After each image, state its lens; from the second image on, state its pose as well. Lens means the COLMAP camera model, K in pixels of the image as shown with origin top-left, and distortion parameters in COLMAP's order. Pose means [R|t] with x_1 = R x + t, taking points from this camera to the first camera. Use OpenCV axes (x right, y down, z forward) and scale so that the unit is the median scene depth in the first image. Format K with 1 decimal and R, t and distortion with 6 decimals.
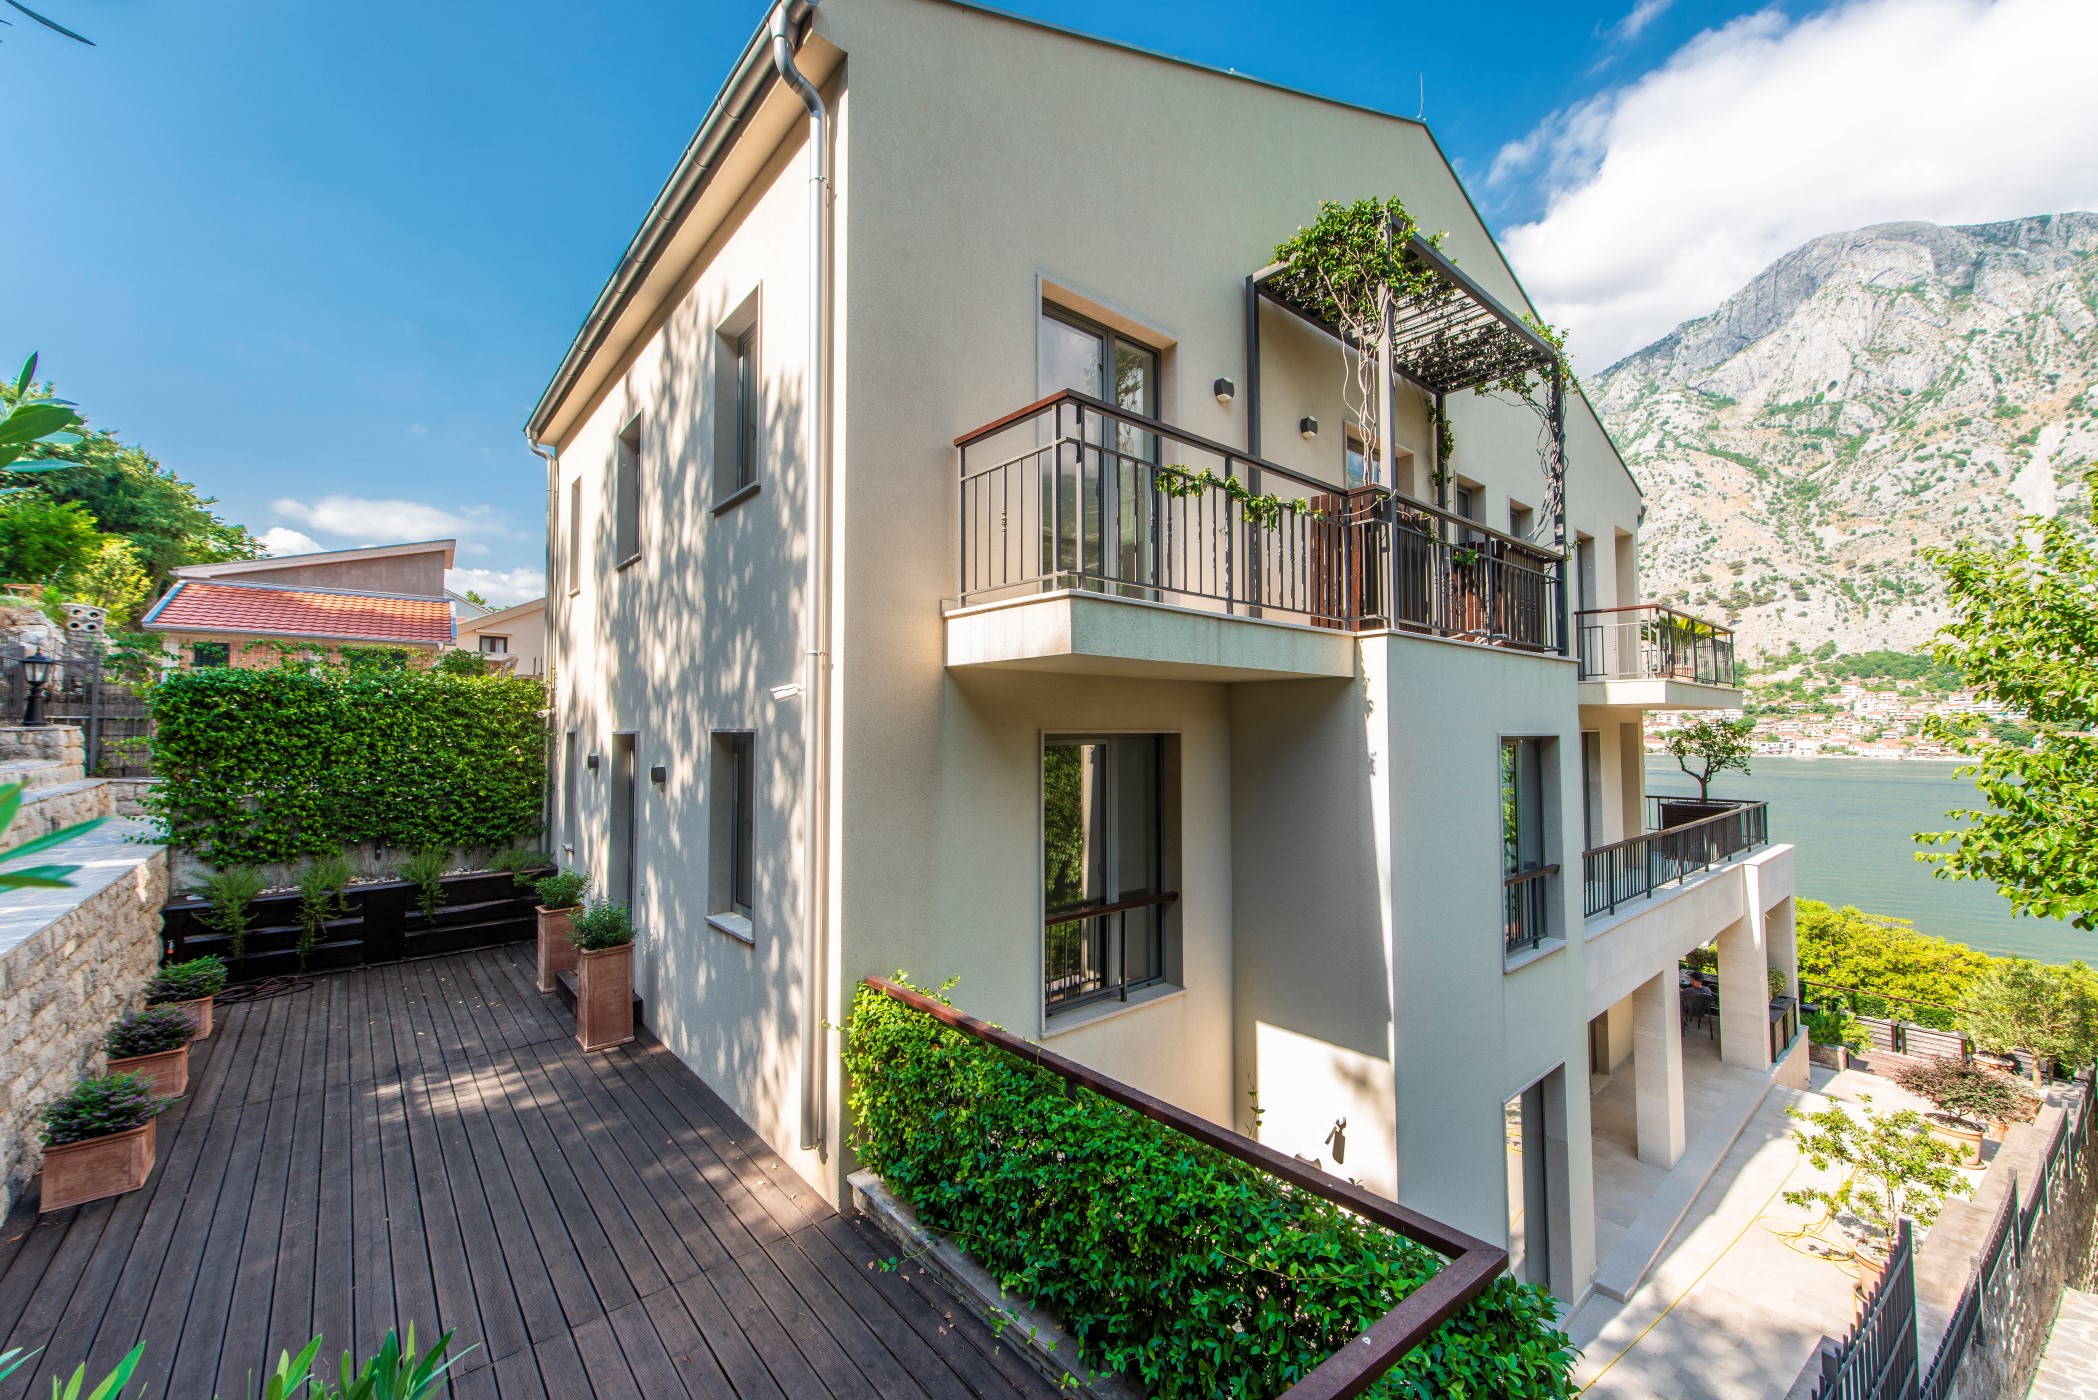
lens RADIAL K [[826.0, 0, 1032.7], [0, 826.0, 691.8], [0, 0, 1]] dist [0.008282, 0.000227]
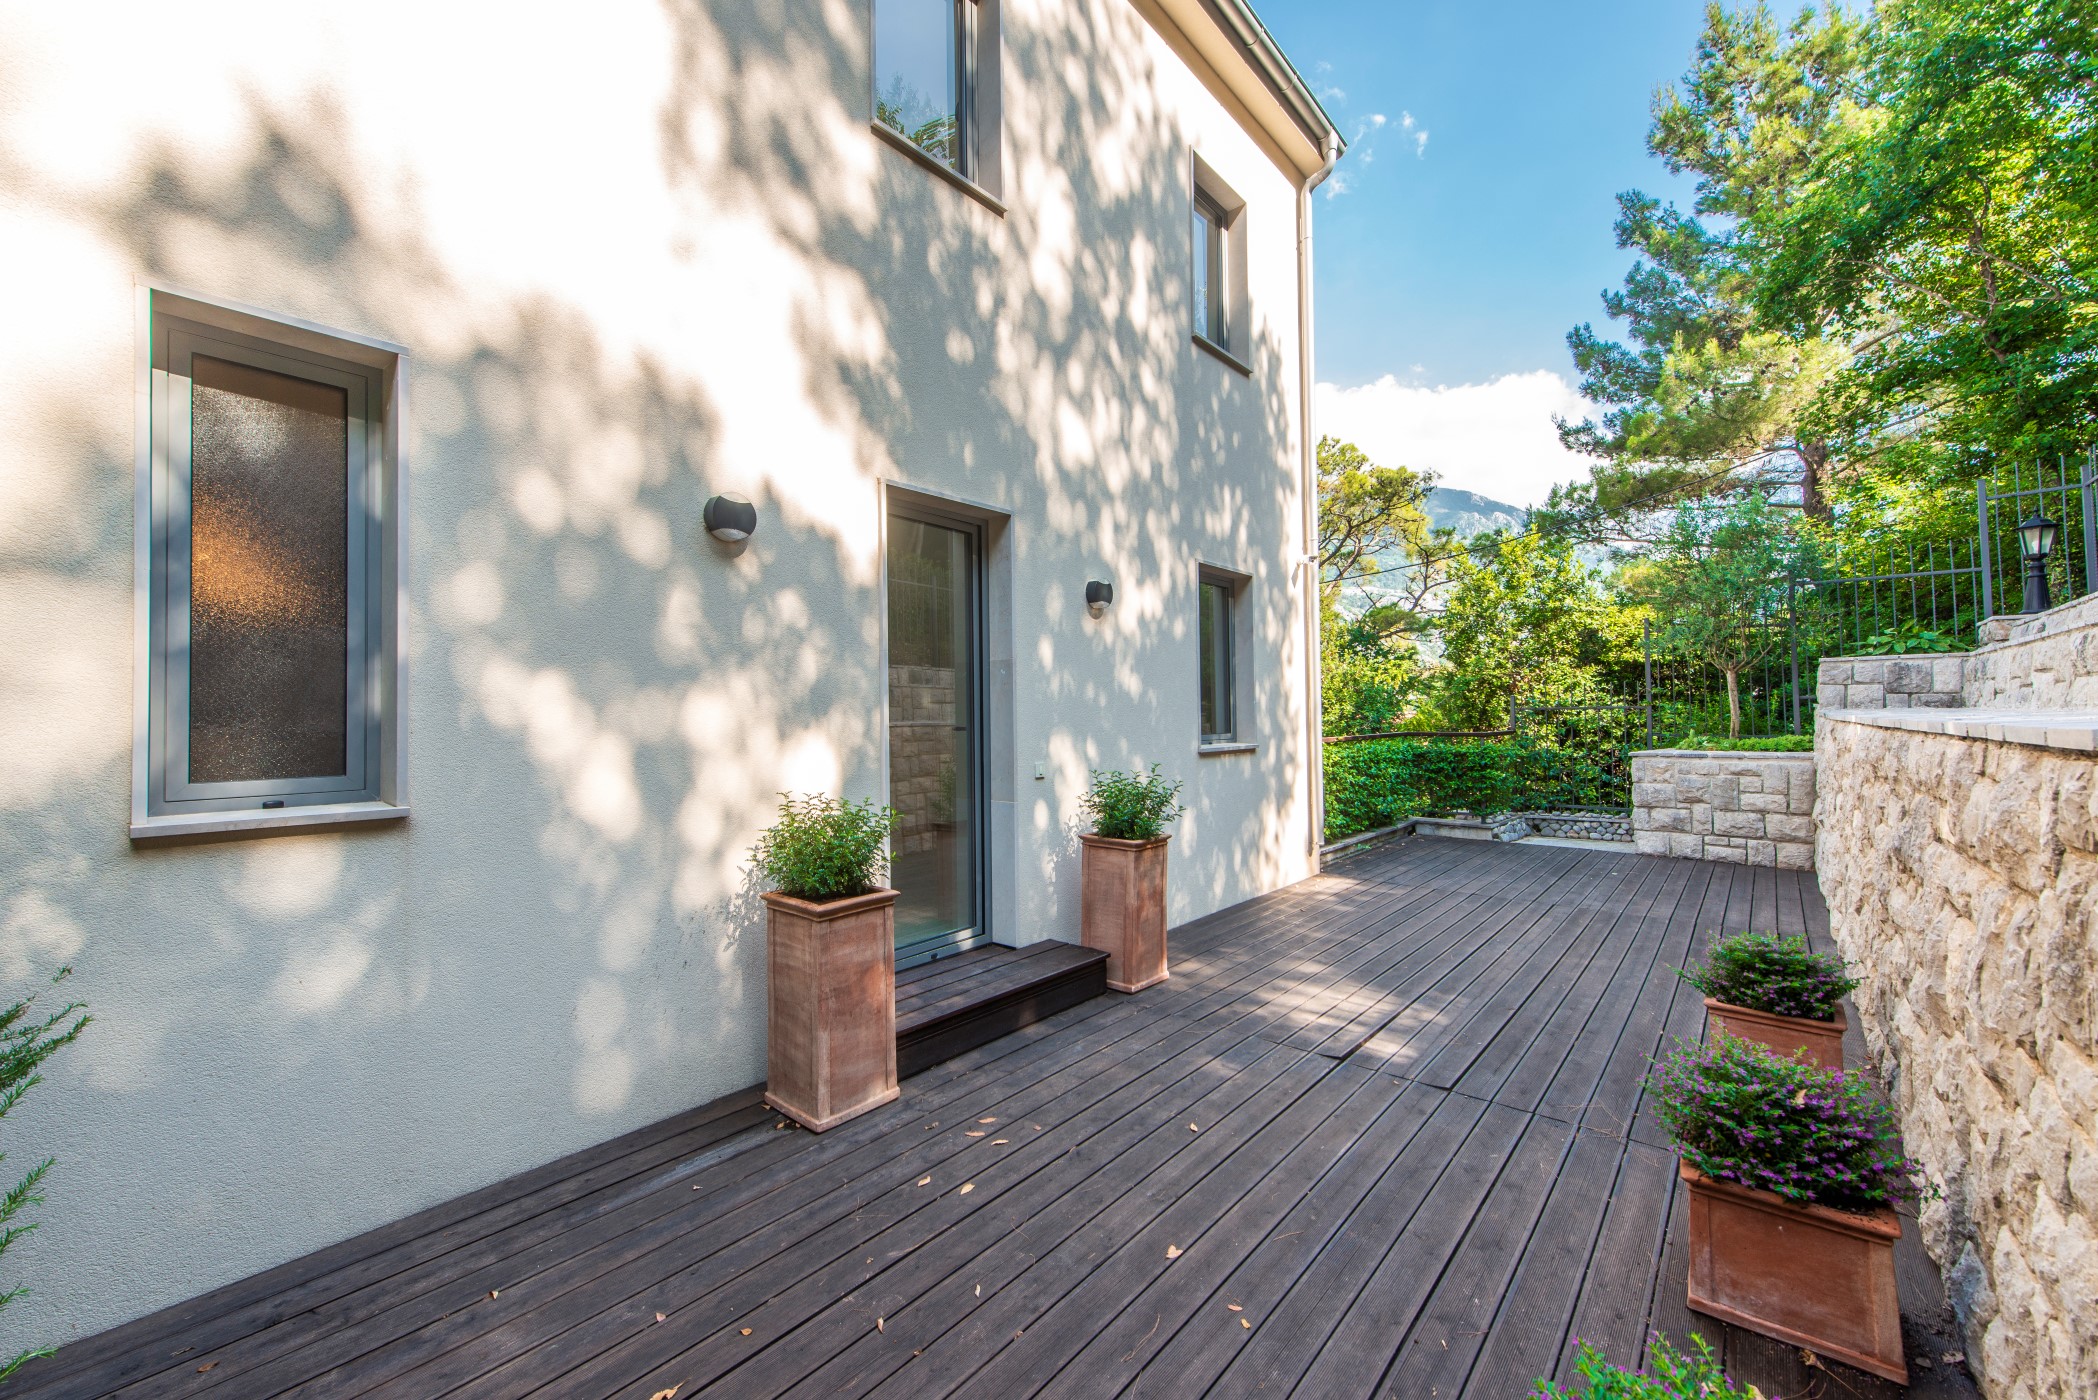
lens RADIAL K [[819.2, 0, 1026.4], [0, 819.2, 703.1], [0, 0, 1]] dist [0.017857, -0.000144]
pose [[-0.148699, 0.024412, 0.988581, -1.373071], [-0.033962, 0.998979, -0.029777, 0.256862], [-0.988299, -0.038002, -0.147718, 1.392379]]
